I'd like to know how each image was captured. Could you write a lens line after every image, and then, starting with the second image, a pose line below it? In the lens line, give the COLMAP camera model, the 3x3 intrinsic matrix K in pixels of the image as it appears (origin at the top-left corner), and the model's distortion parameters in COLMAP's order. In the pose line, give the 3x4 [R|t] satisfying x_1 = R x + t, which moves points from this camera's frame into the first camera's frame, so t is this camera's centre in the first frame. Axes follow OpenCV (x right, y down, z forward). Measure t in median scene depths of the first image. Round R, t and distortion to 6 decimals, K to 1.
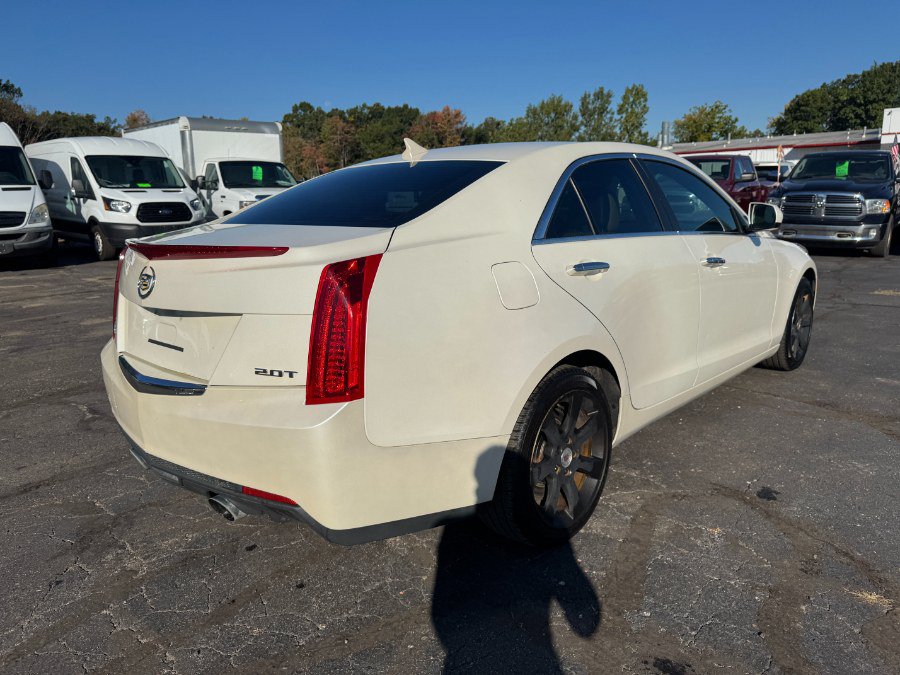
lens RADIAL K [[630.1, 0, 455.7], [0, 630.1, 343.1], [0, 0, 1]] dist [0.018564, -0.020688]
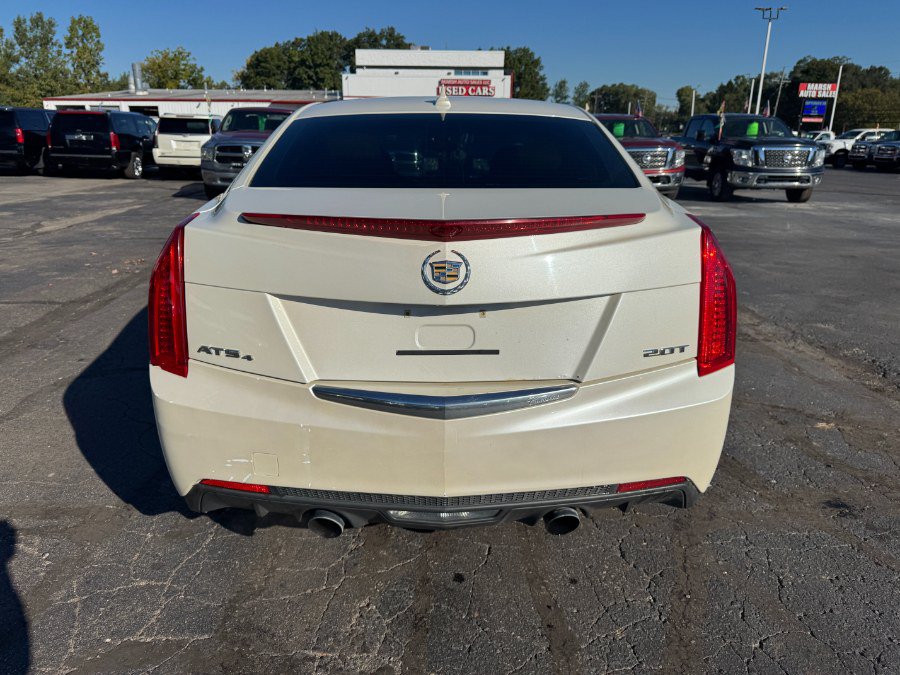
lens RADIAL K [[630.1, 0, 443.1], [0, 630.1, 340.8], [0, 0, 1]] dist [0.018564, -0.020688]
pose [[0.734361, -0.175939, 0.655560, -0.121469], [0.129747, 0.984398, 0.118850, -0.012899], [-0.666243, -0.002222, 0.745732, 0.056574]]
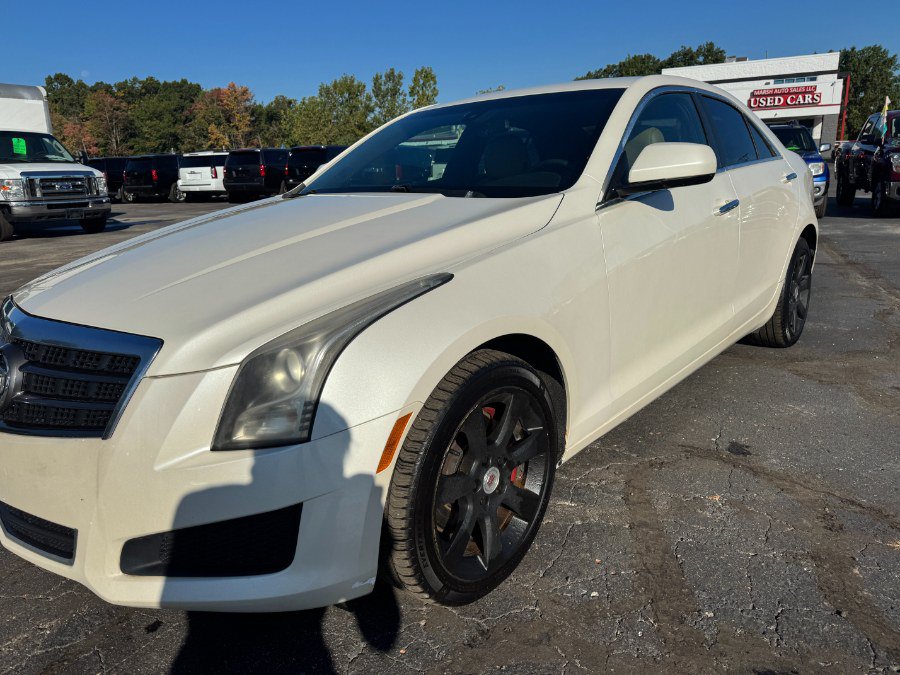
lens RADIAL K [[630.1, 0, 448.9], [0, 630.1, 339.4], [0, 0, 1]] dist [0.018564, -0.020688]
pose [[0.956381, -0.084374, 0.279672, -0.026761], [0.078250, 0.996387, 0.033010, 0.002087], [-0.281447, -0.009686, 0.959528, 0.036880]]
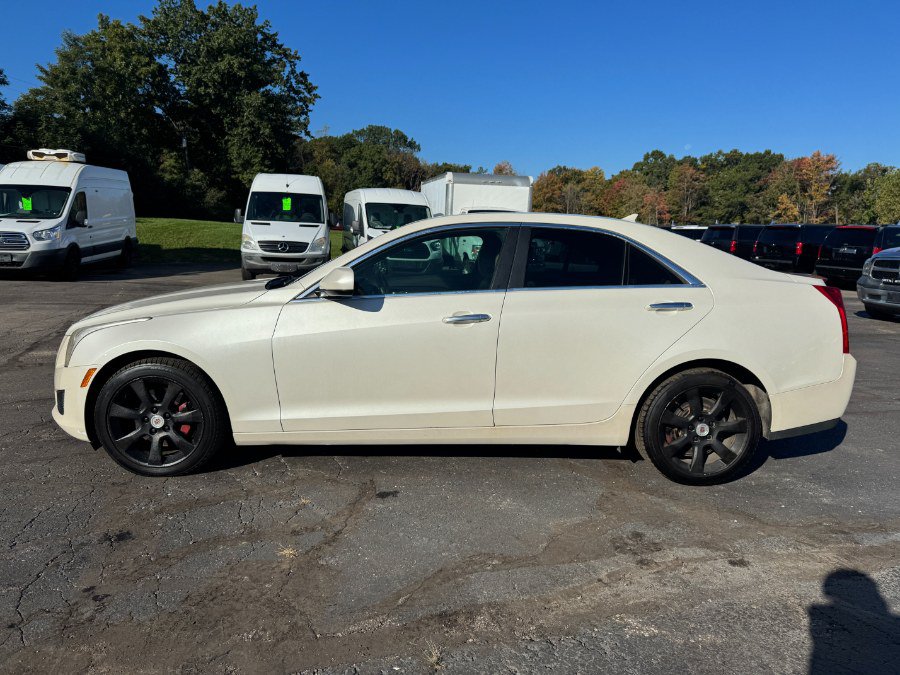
lens RADIAL K [[630.1, 0, 450.4], [0, 630.1, 337.7], [0, 0, 1]] dist [0.018564, -0.020688]
pose [[0.865099, 0.124497, -0.485905, 0.189172], [-0.161433, 0.986273, -0.034713, -0.007145], [0.474914, 0.108471, 0.873322, -0.007870]]
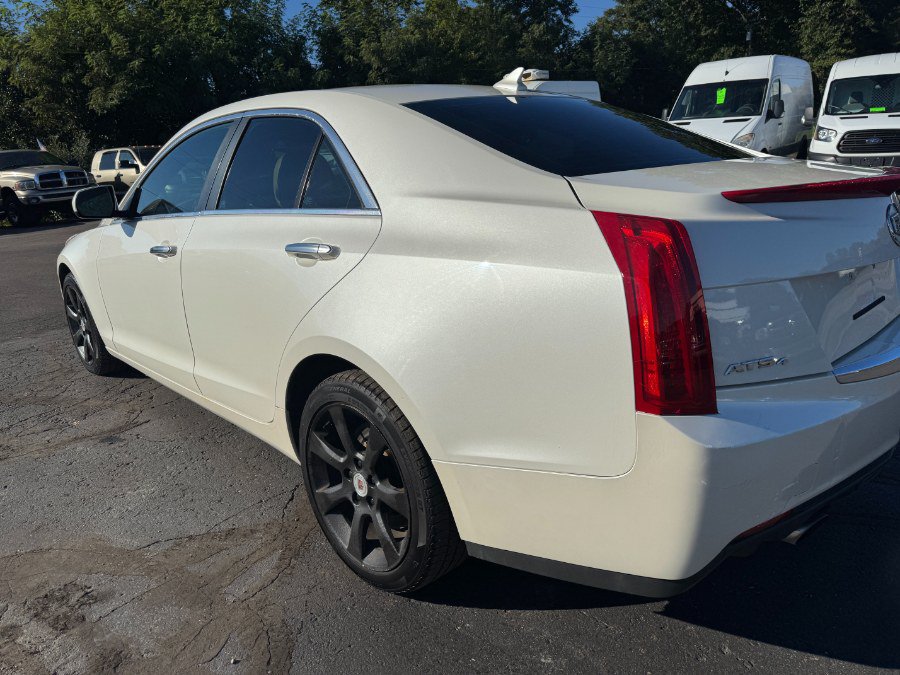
lens RADIAL K [[630.1, 0, 452.4], [0, 630.1, 335.3], [0, 0, 1]] dist [0.018564, -0.020688]
pose [[0.208600, 0.288380, -0.934517, 0.257743], [-0.181657, 0.950335, 0.252713, -0.056547], [0.960982, 0.117046, 0.250626, 0.212629]]
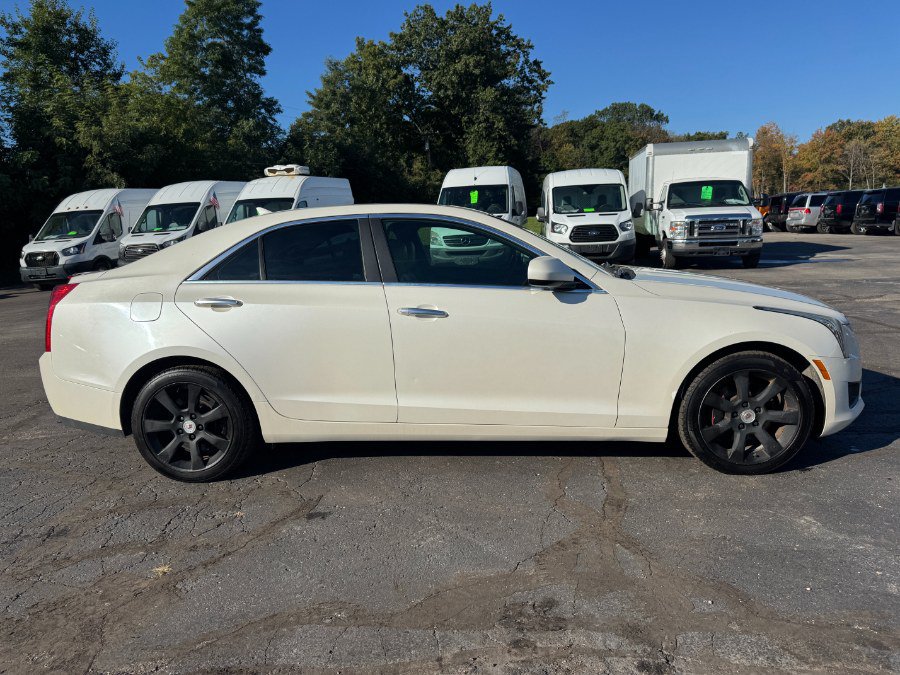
lens RADIAL K [[630.1, 0, 450.3], [0, 630.1, 341.6], [0, 0, 1]] dist [0.018564, -0.020688]
pose [[0.623211, 0.138218, -0.769743, 0.240662], [-0.152808, 0.986808, 0.053476, -0.027746], [0.766980, 0.084296, 0.636110, 0.070360]]
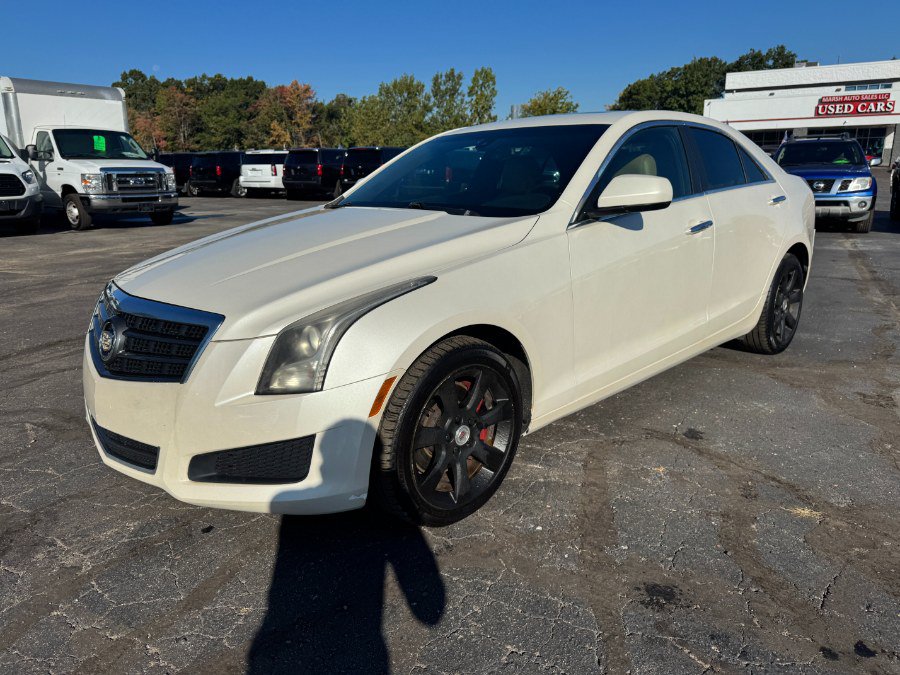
lens RADIAL K [[630.1, 0, 448.3], [0, 630.1, 340.9], [0, 0, 1]] dist [0.018564, -0.020688]
pose [[0.977792, -0.041671, 0.205392, -0.023067], [0.036172, 0.998881, 0.030457, 0.004544], [-0.206432, -0.022351, 0.978206, 0.003315]]
